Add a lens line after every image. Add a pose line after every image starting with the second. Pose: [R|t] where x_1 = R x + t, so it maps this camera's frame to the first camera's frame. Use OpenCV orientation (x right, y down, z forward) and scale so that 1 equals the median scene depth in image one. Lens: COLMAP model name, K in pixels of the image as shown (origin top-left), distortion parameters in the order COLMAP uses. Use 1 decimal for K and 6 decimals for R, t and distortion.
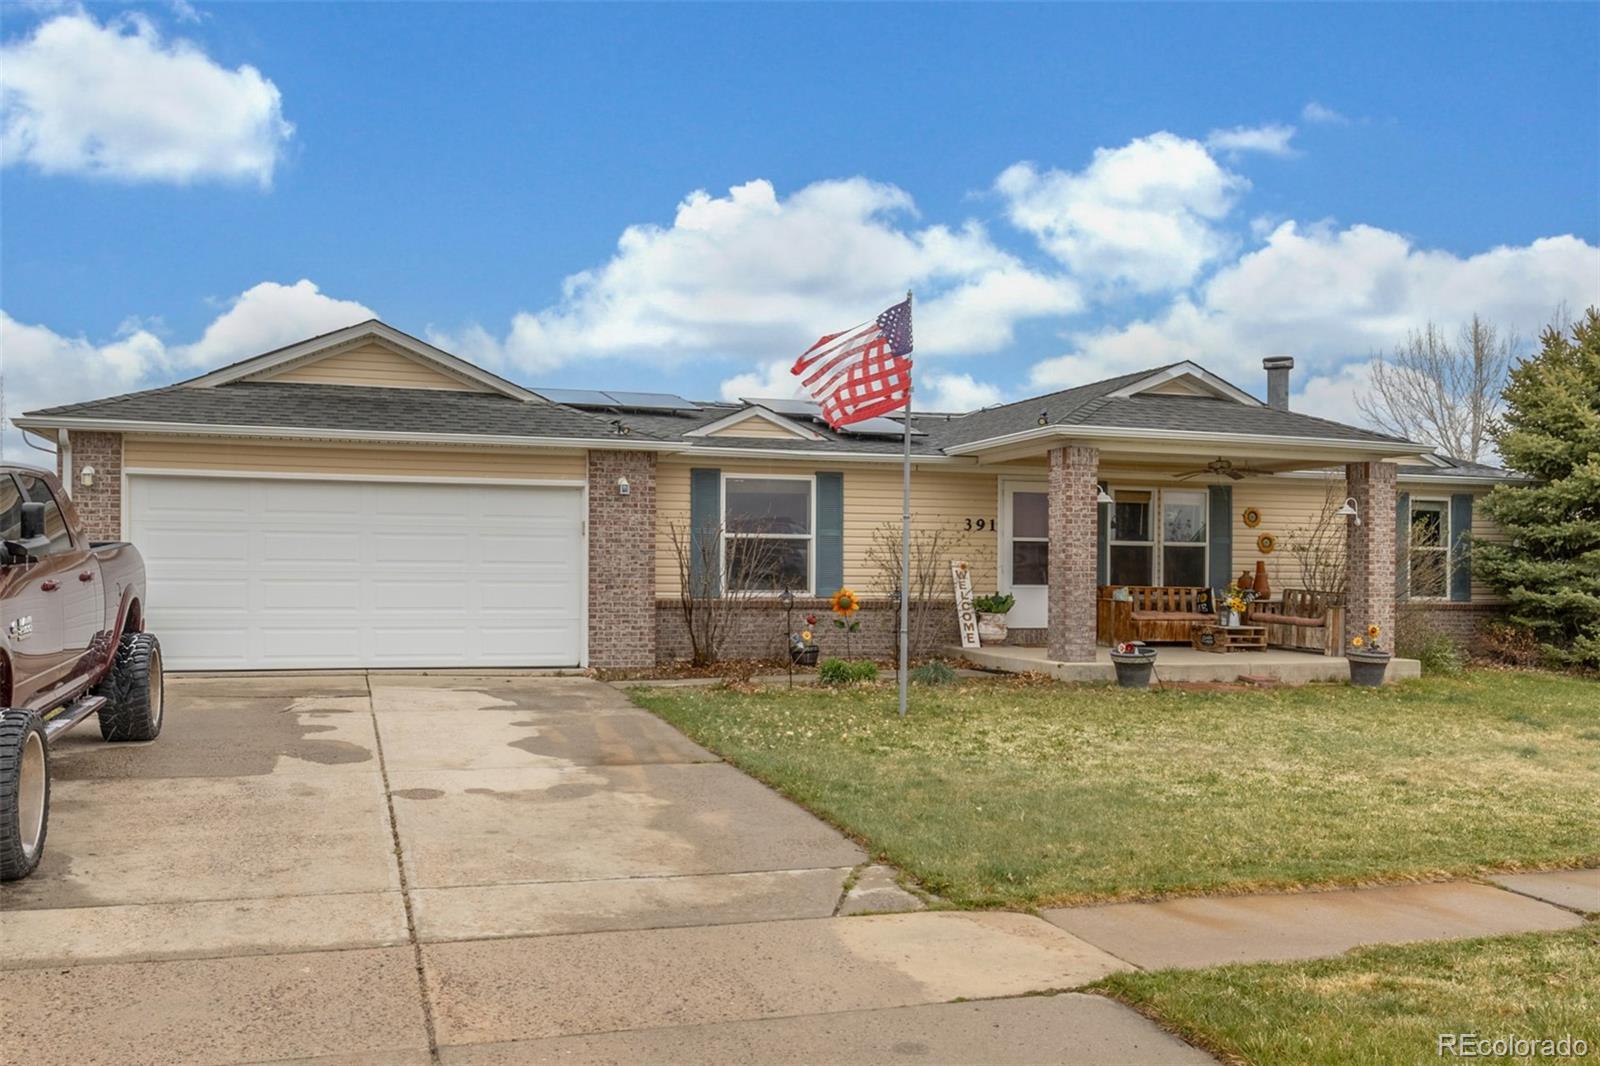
lens RADIAL K [[1507.3, 0, 841.3], [0, 1507.3, 585.5], [0, 0, 1]] dist [-0.000761, 0.000399]
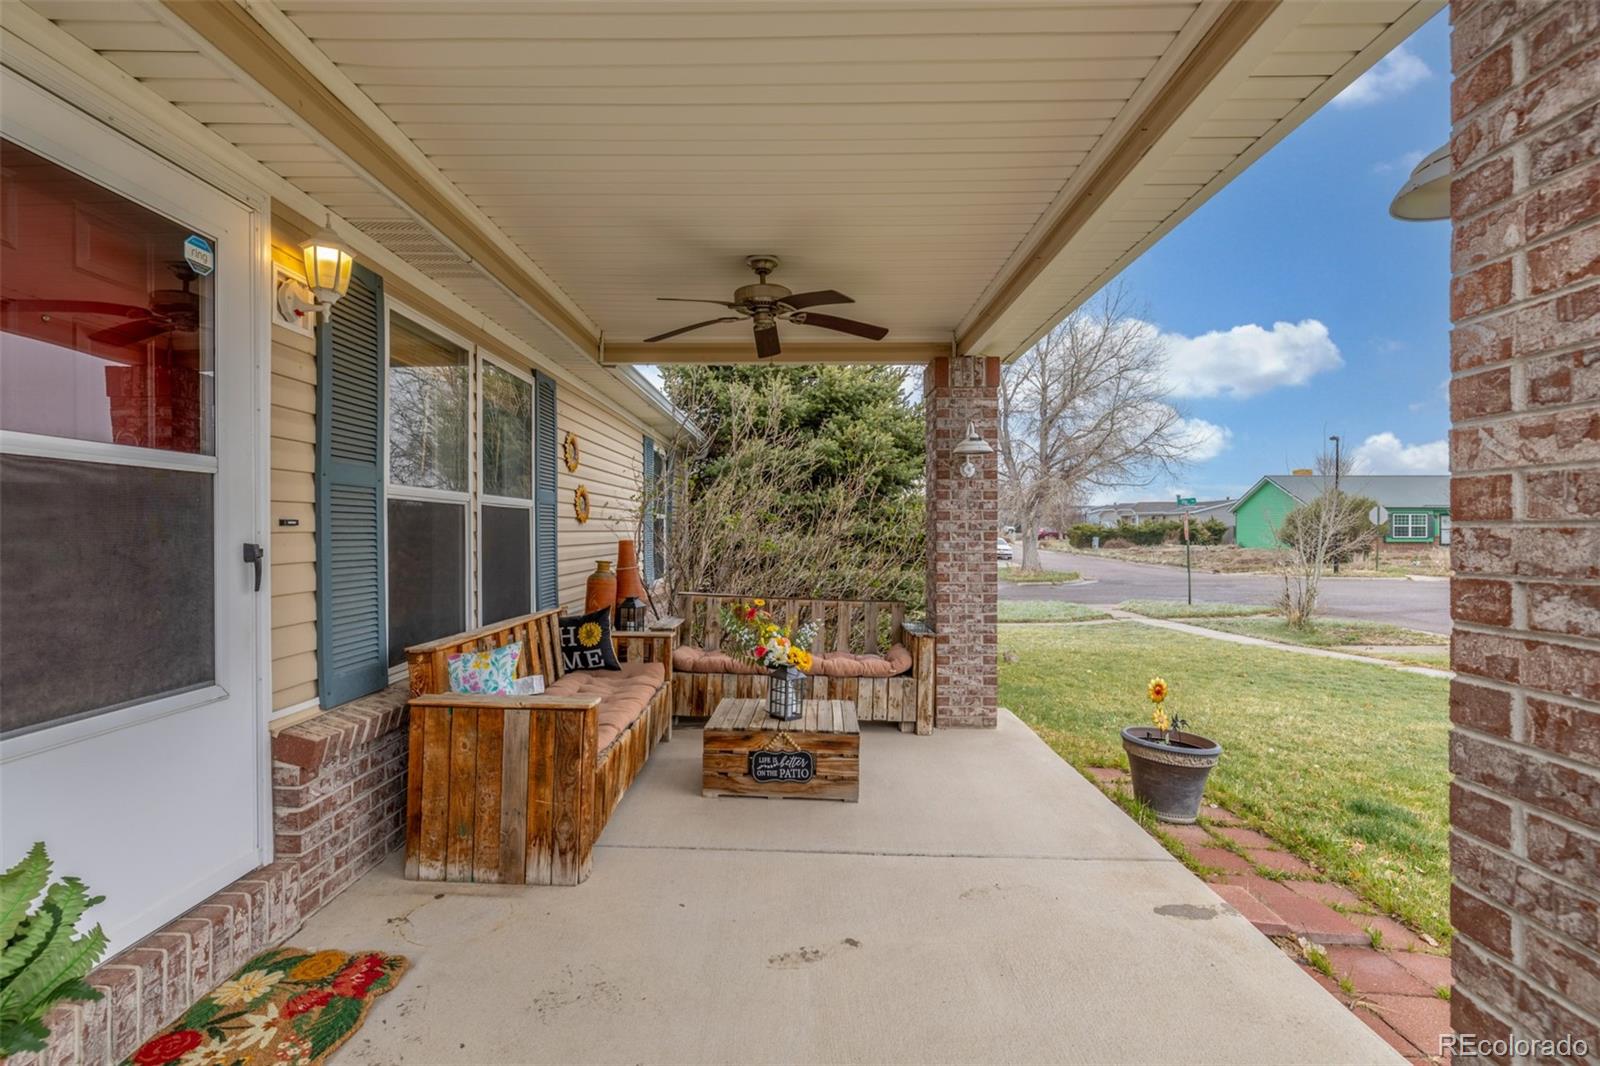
lens RADIAL K [[723.8, 0, 804.1], [0, 723.8, 531.9], [0, 0, 1]] dist [-0.001509, 0.000165]
pose [[0.351763, -0.010930, 0.936025, 0.079686], [0.007528, 0.999933, 0.008847, -0.022246], [-0.936059, 0.003934, 0.351822, 0.921949]]
